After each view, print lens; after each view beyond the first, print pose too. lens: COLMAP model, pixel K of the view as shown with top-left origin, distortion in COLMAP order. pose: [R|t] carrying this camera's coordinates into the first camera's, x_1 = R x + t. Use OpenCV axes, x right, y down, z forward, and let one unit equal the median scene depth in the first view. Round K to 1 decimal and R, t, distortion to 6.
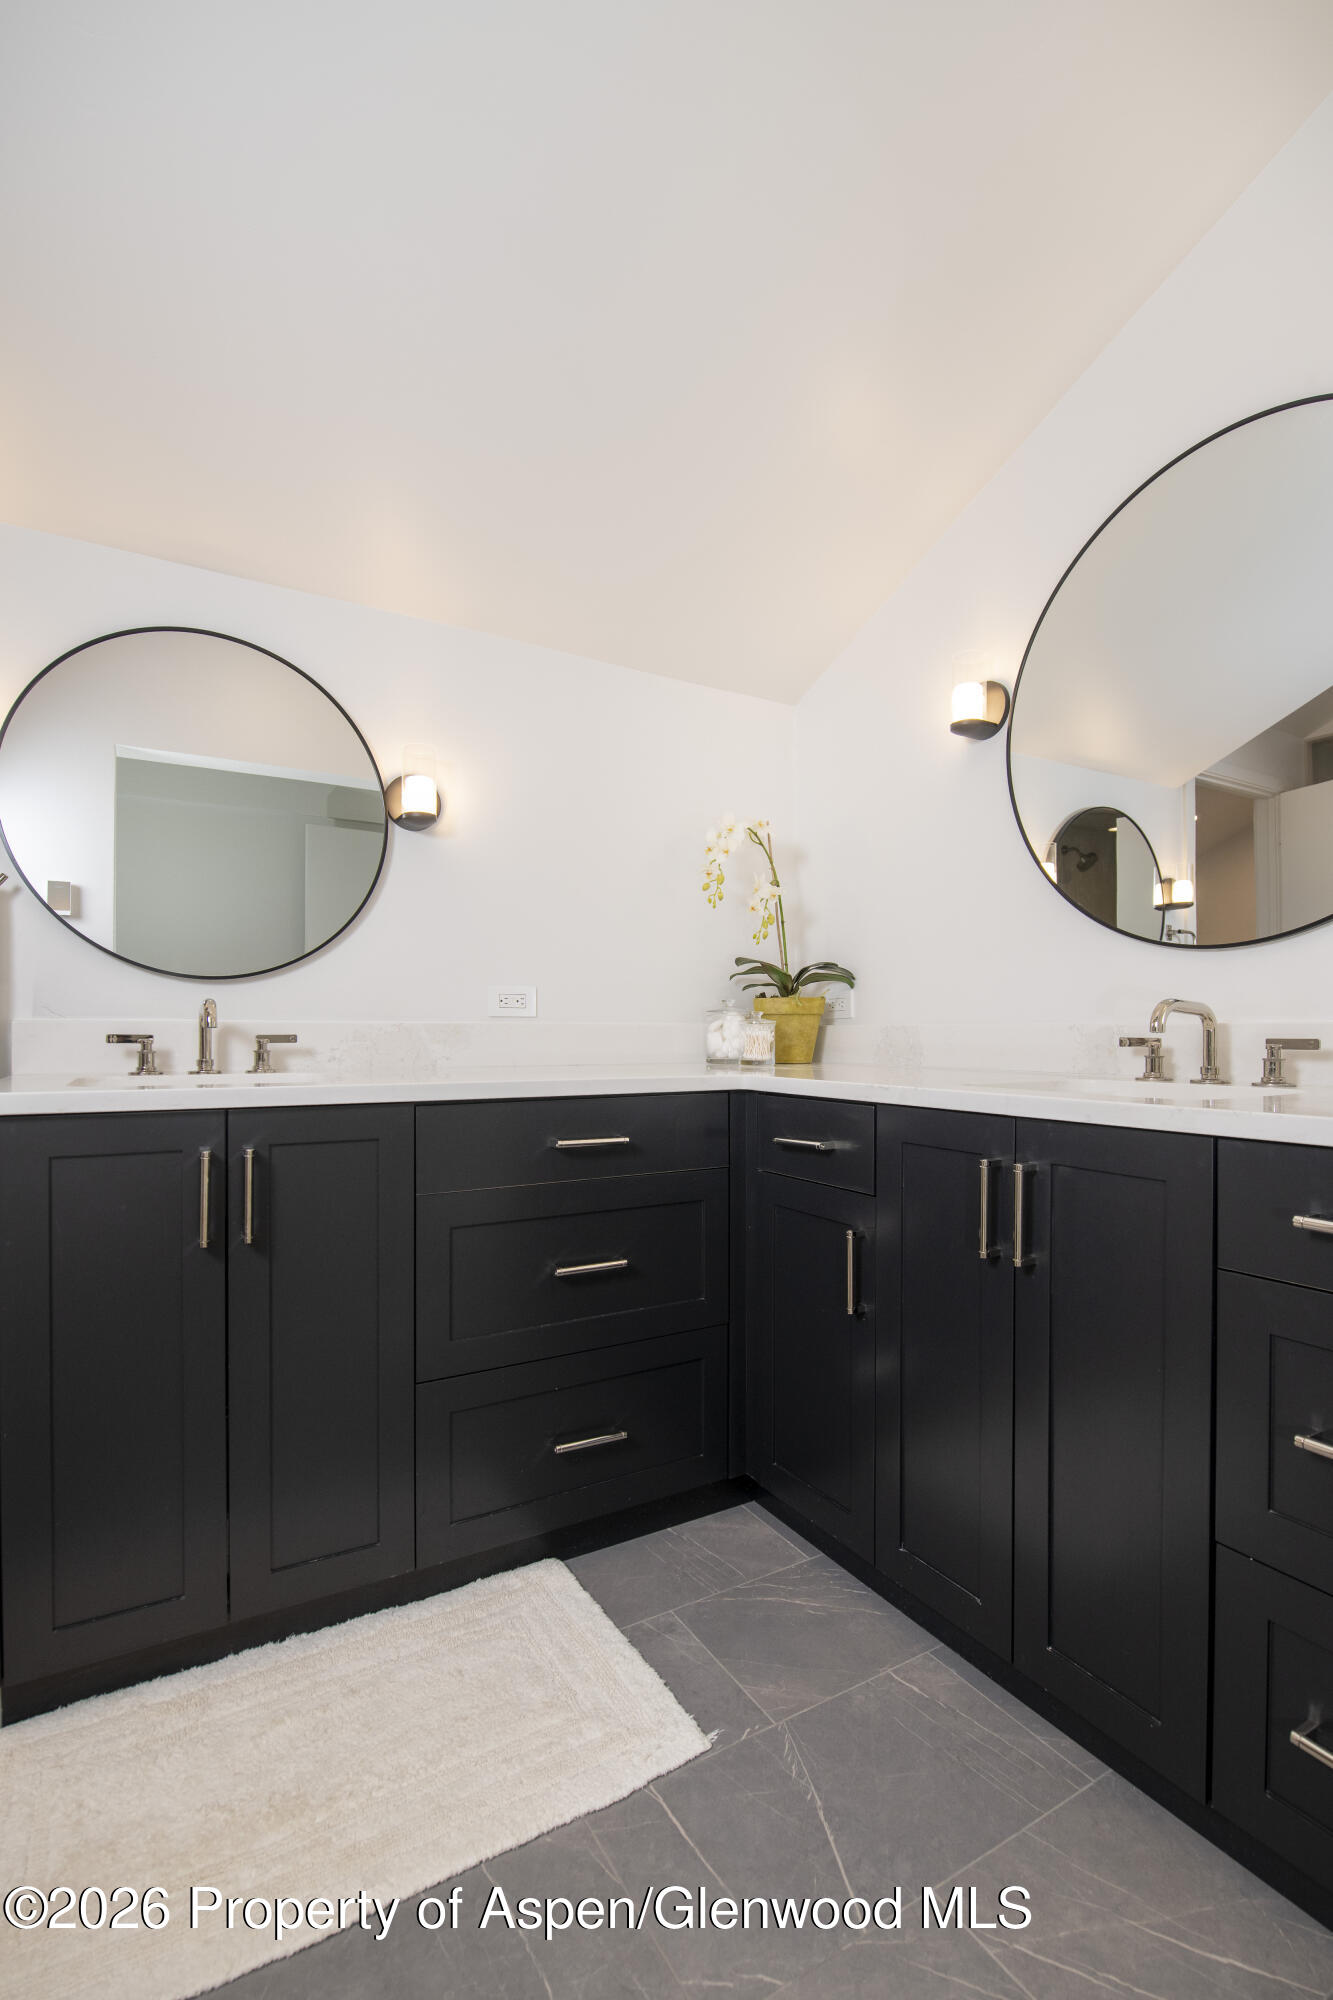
lens RADIAL K [[949.4, 0, 657.4], [0, 949.4, 1034.3], [0, 0, 1]] dist [-0.000261, -0.002460]
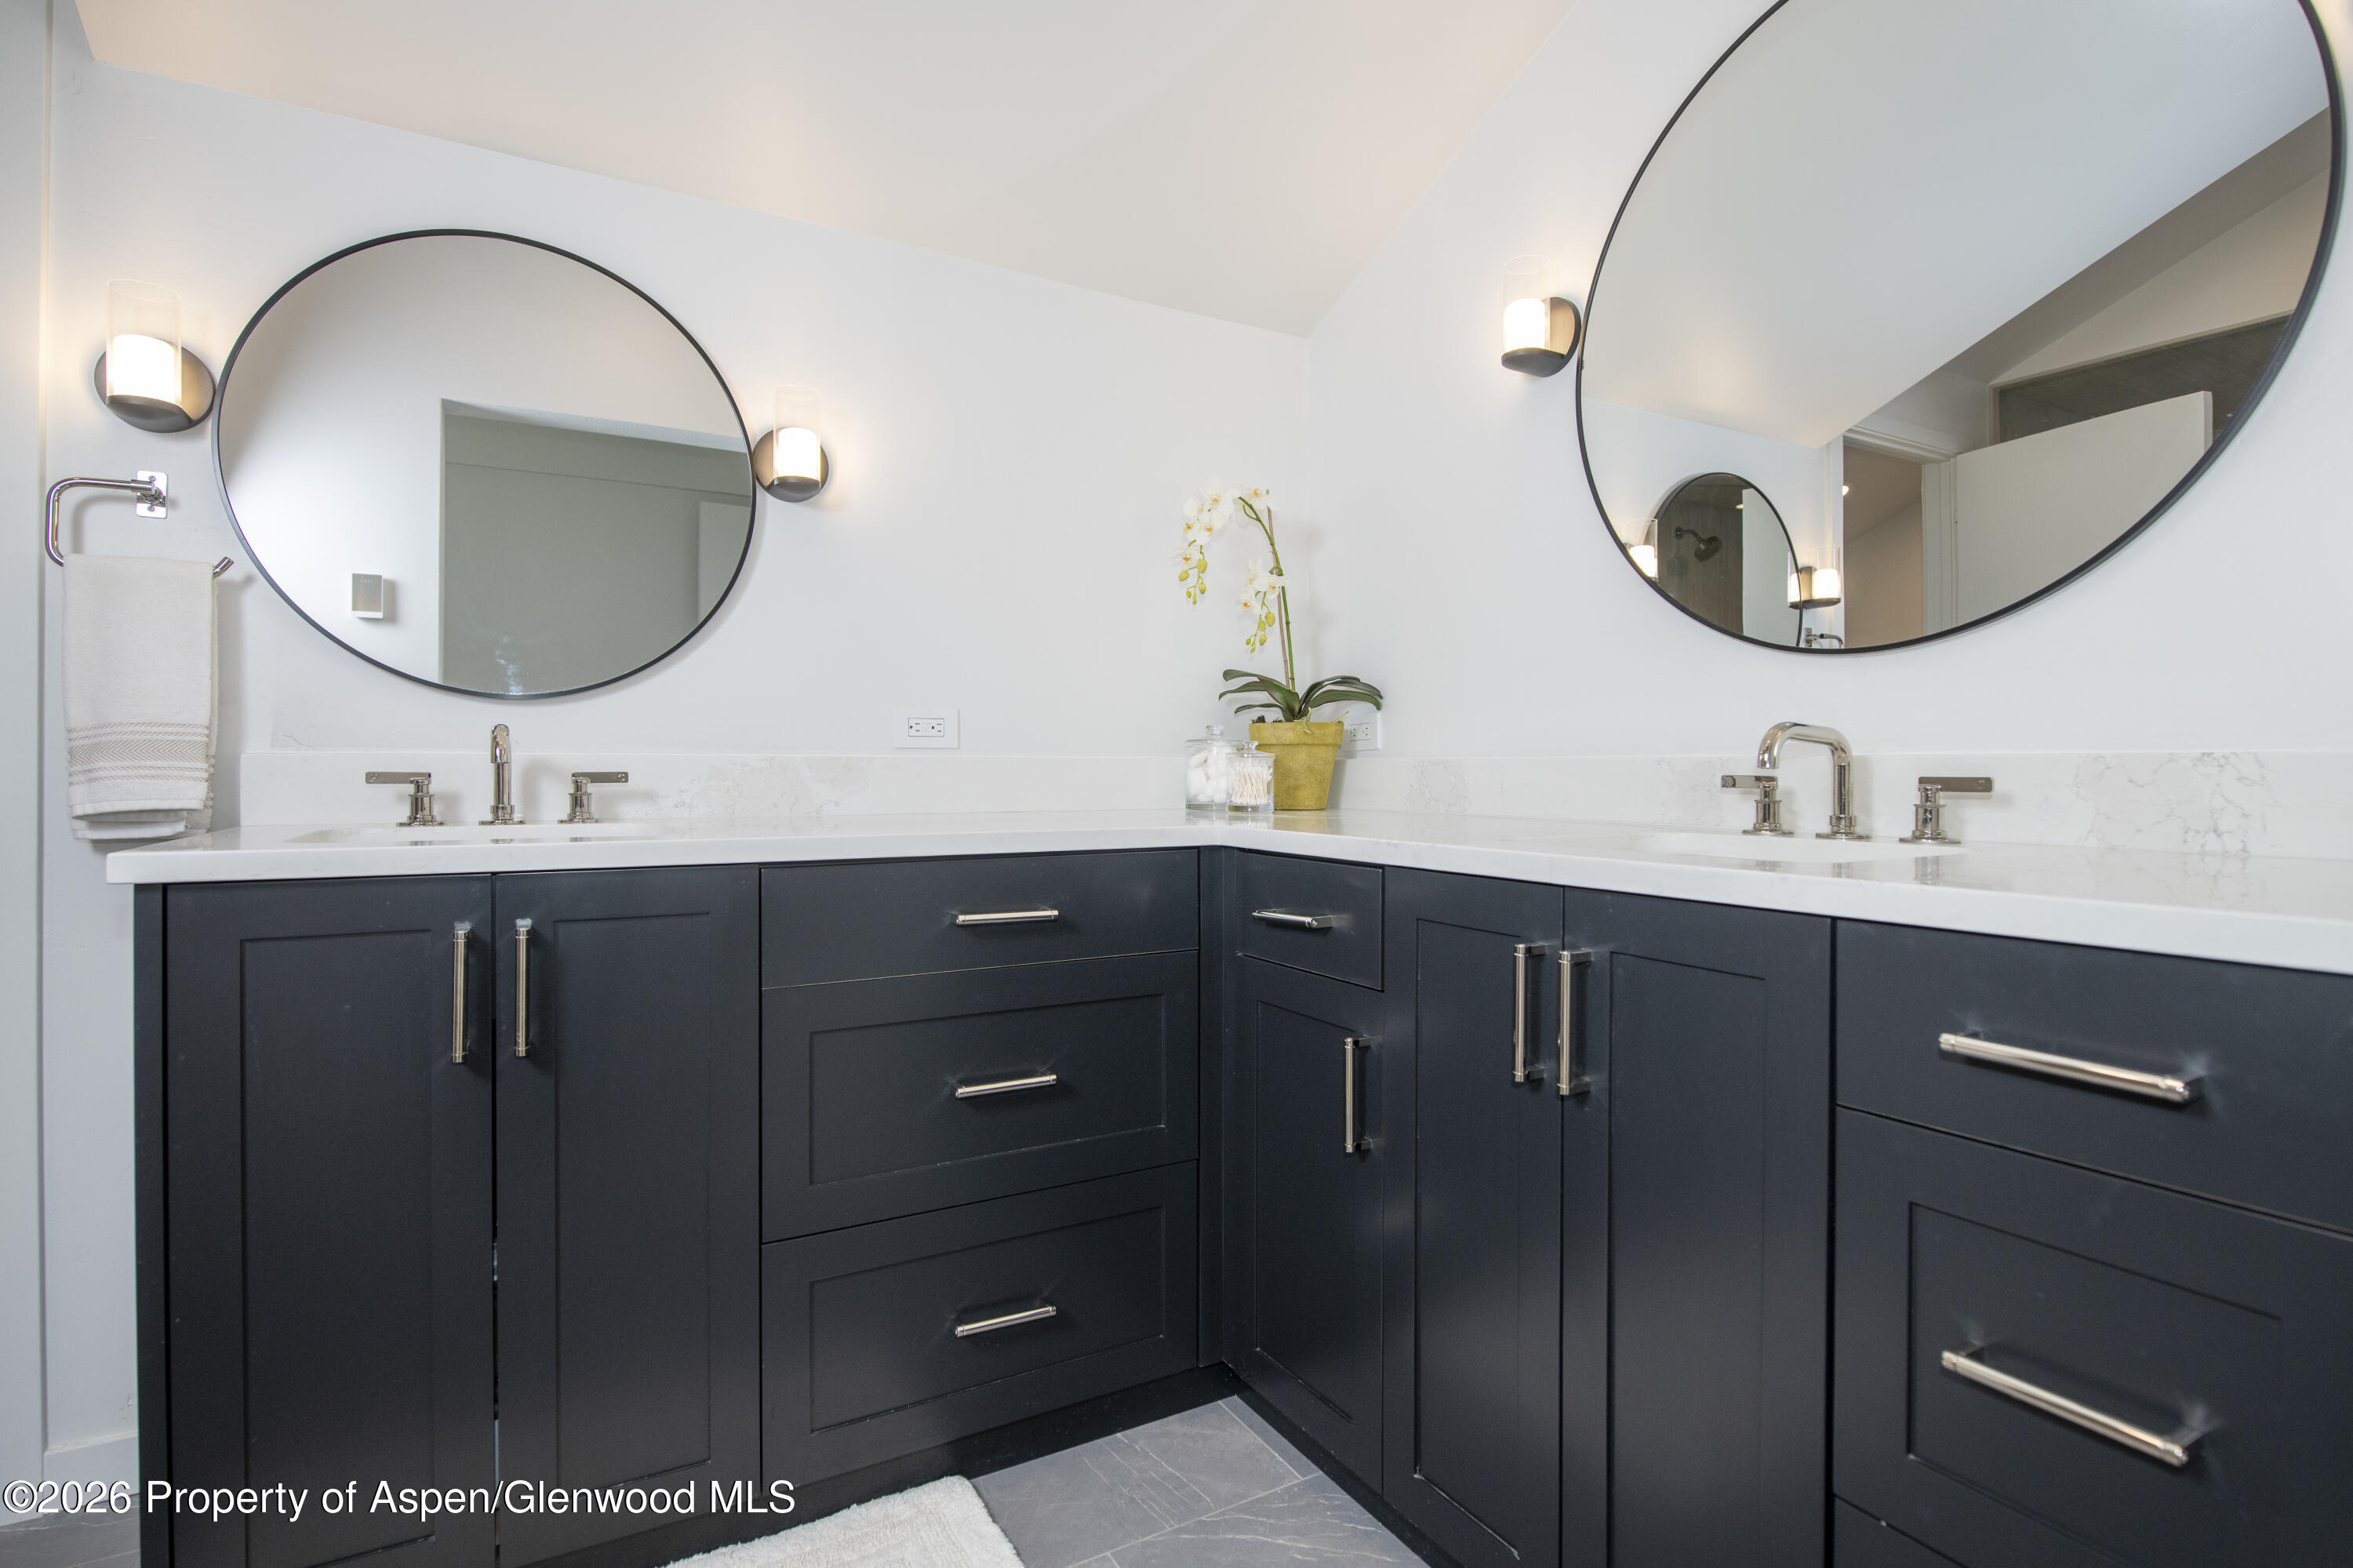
lens RADIAL K [[1163.5, 0, 1188.2], [0, 1163.5, 773.9], [0, 0, 1]] dist [0.001096, -0.001587]
pose [[0.999916, -0.000765, -0.012921, 0.081082], [0.000790, 0.999998, 0.001955, 0.000271], [0.012919, -0.001965, 0.999915, 0.088887]]
